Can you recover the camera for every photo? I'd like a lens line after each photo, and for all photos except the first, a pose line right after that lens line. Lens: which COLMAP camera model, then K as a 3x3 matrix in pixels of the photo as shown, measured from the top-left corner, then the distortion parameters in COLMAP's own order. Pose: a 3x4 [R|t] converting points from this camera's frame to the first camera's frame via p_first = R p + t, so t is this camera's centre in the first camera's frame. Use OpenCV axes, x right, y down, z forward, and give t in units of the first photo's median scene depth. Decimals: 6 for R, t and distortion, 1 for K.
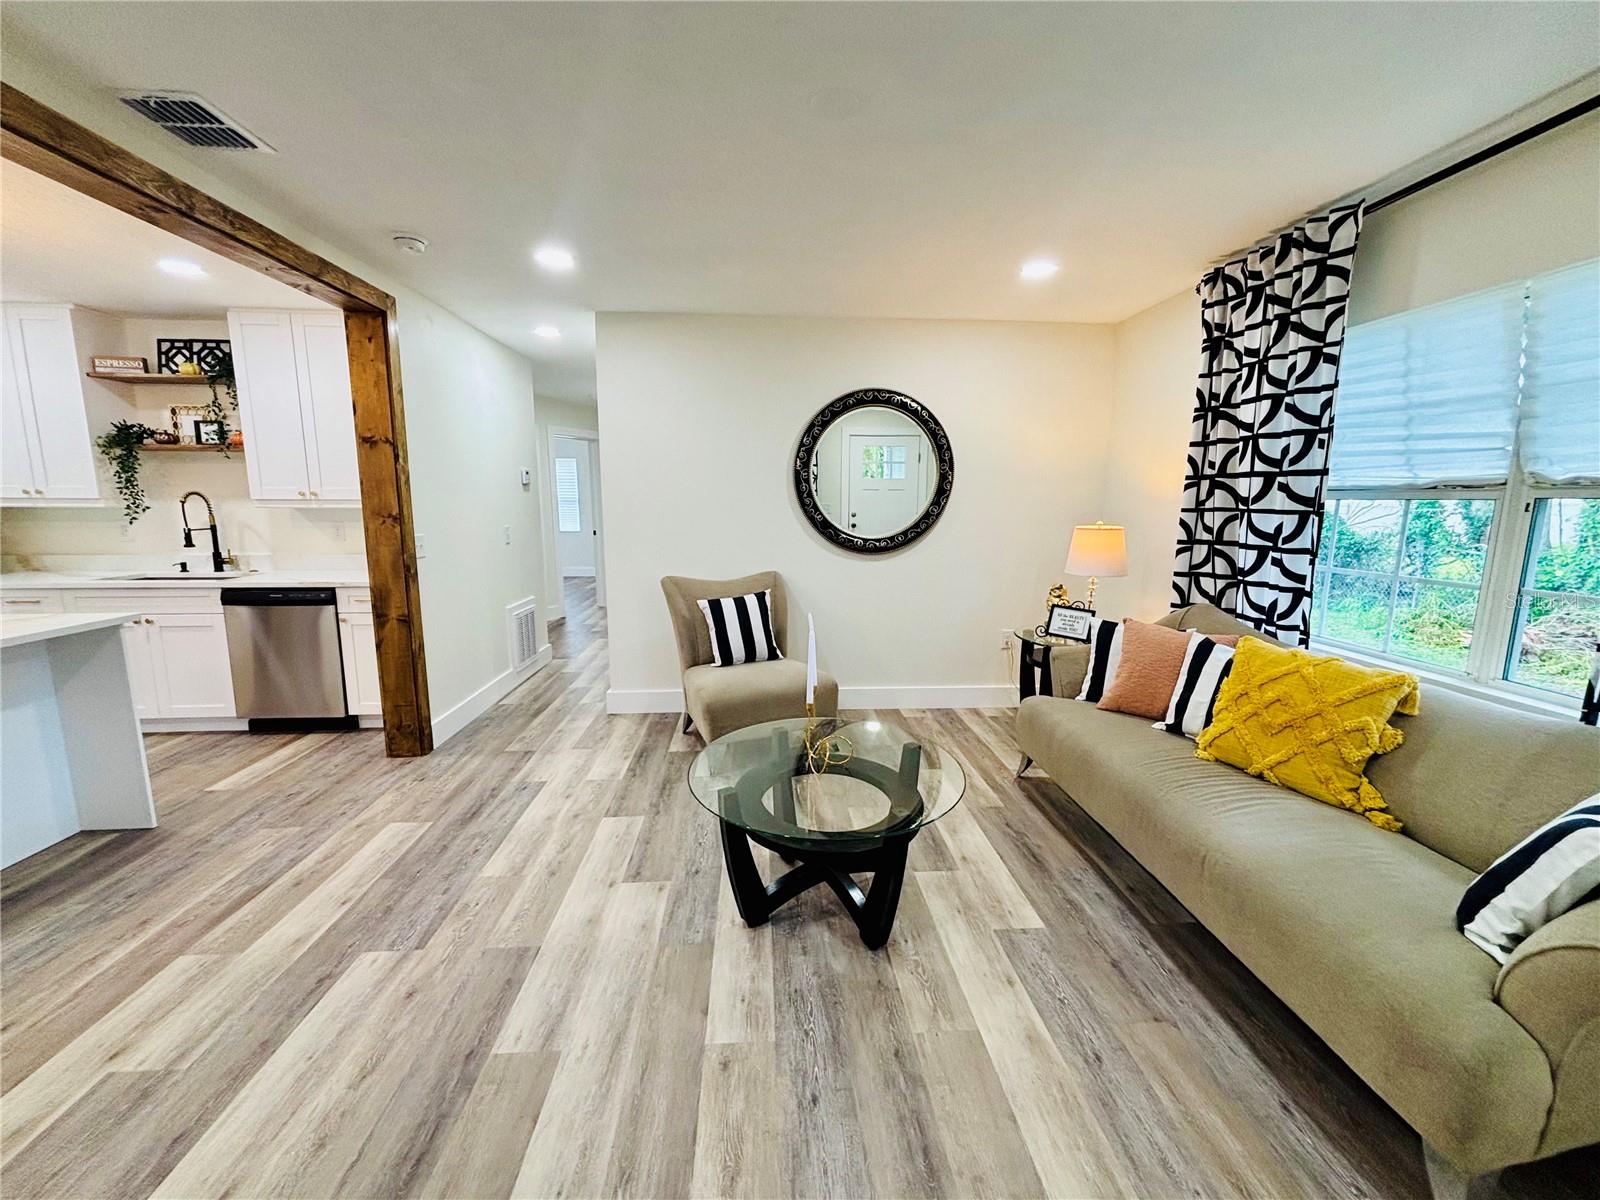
lens RADIAL K [[649.2, 0, 798.0], [0, 649.2, 597.2], [0, 0, 1]] dist [-0.001309, 0.000384]
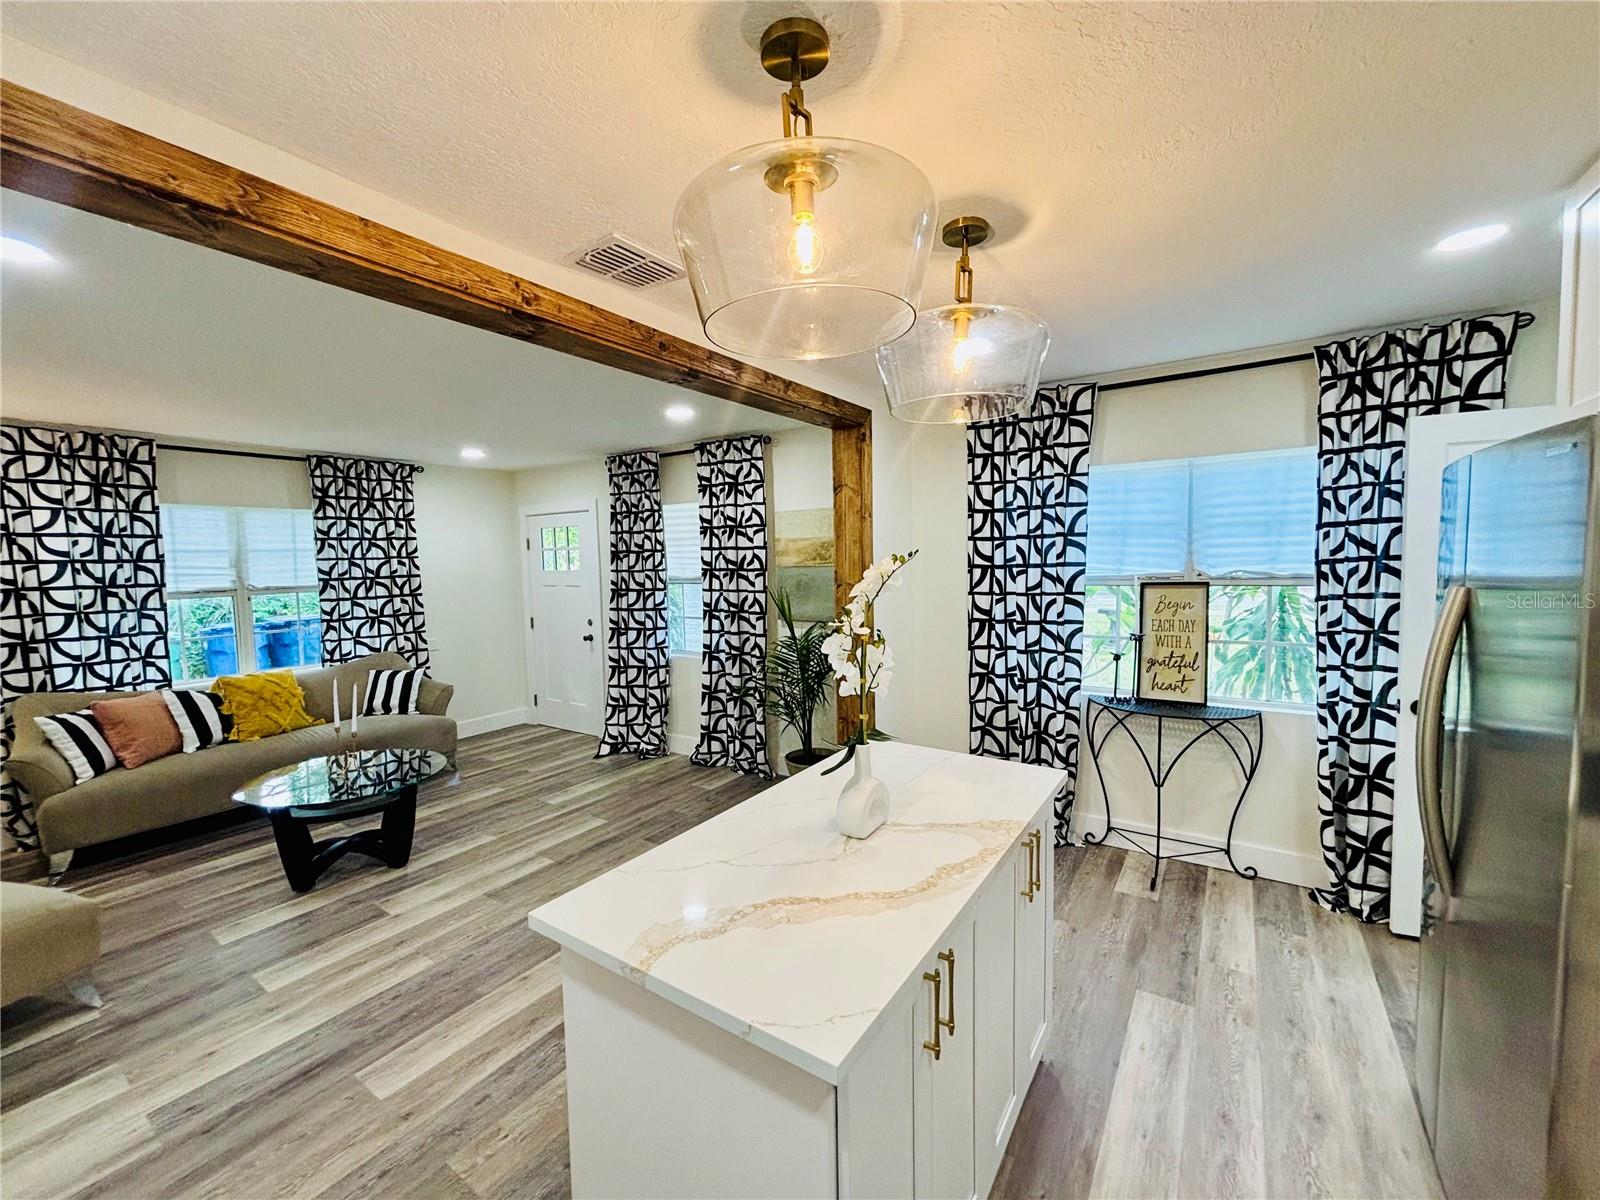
lens RADIAL K [[649.2, 0, 799.9], [0, 649.2, 597.2], [0, 0, 1]] dist [-0.001309, 0.000384]
pose [[-0.791635, -0.024231, 0.610513, -1.316938], [0.111425, 0.976732, 0.183248, -0.239522], [-0.600748, 0.213092, -0.770515, 1.090194]]
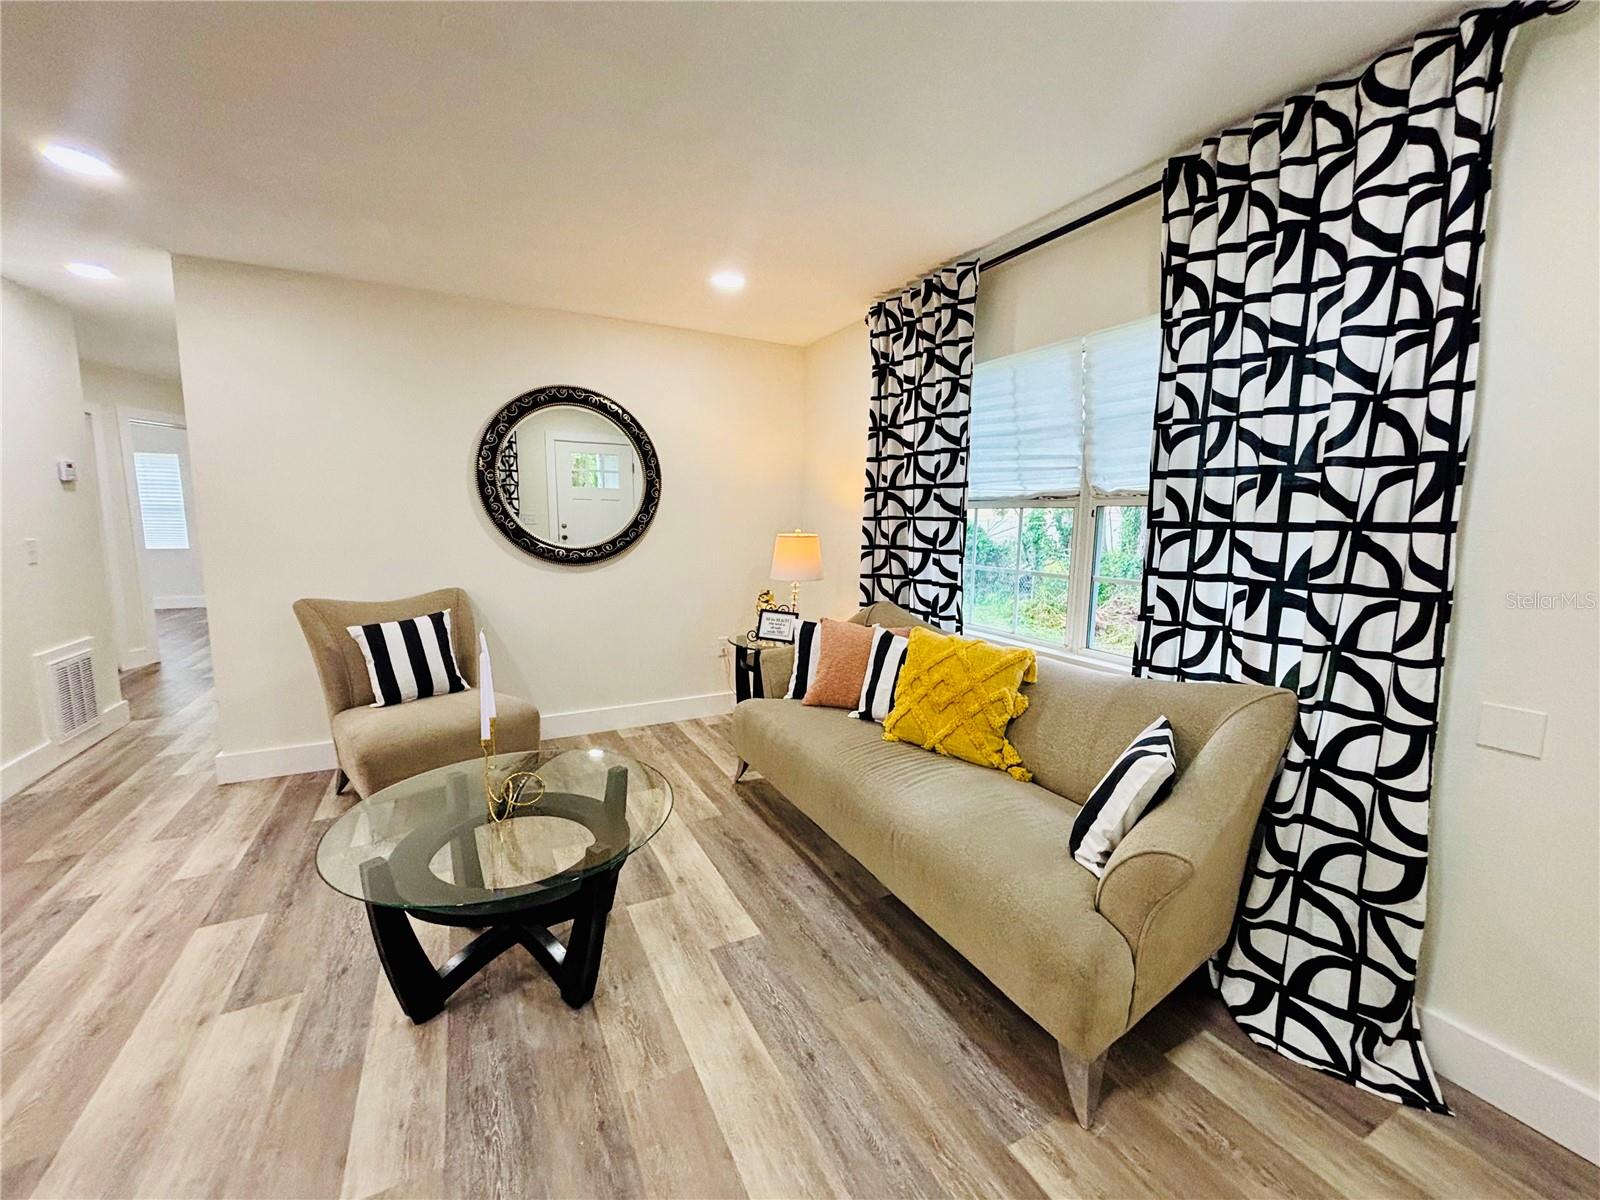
lens RADIAL K [[649.2, 0, 800.9], [0, 649.2, 599.2], [0, 0, 1]] dist [-0.001309, 0.000384]
pose [[0.913332, -0.044841, 0.404740, 0.042278], [0.052533, 0.998588, -0.007914, 0.007830], [-0.403813, 0.028490, 0.914398, 0.039237]]
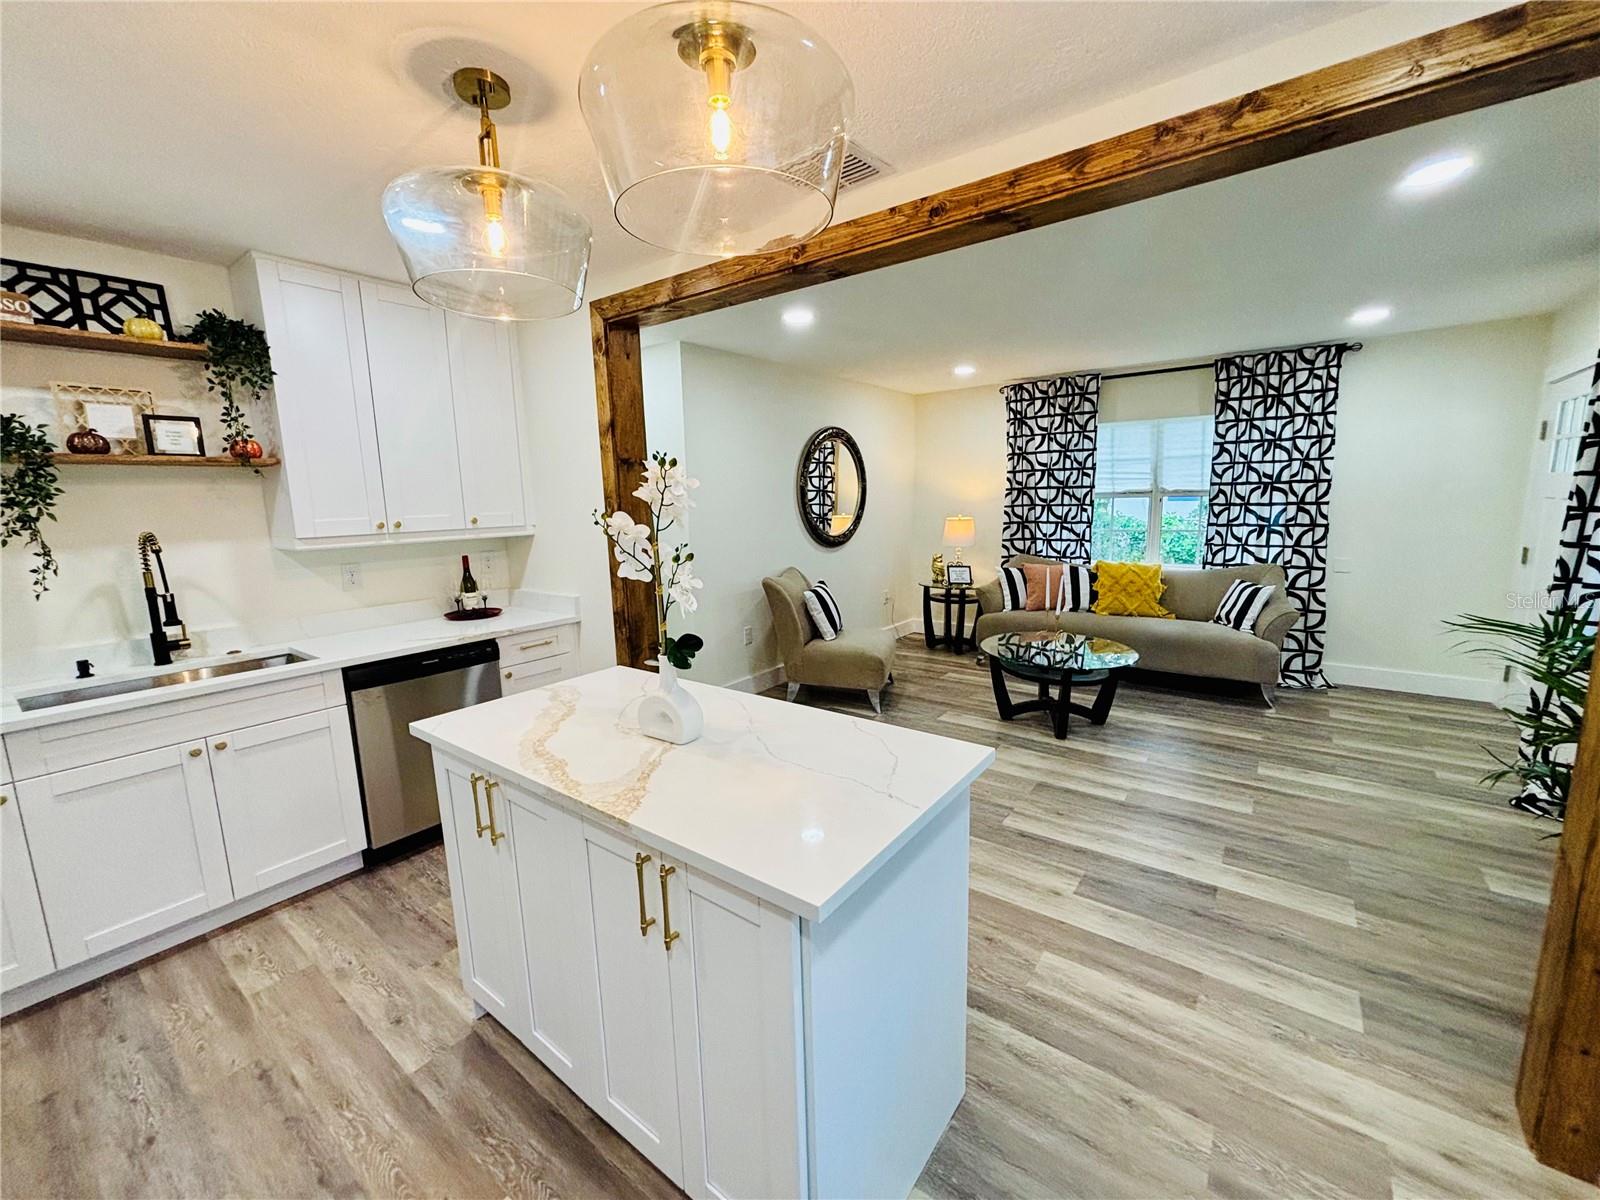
lens RADIAL K [[649.2, 0, 801.6], [0, 649.2, 597.8], [0, 0, 1]] dist [-0.001309, 0.000384]
pose [[0.650885, -0.140346, 0.746091, -1.352094], [0.141559, 0.987964, 0.062350, -0.077800], [-0.745862, 0.065033, 0.662919, 0.221477]]
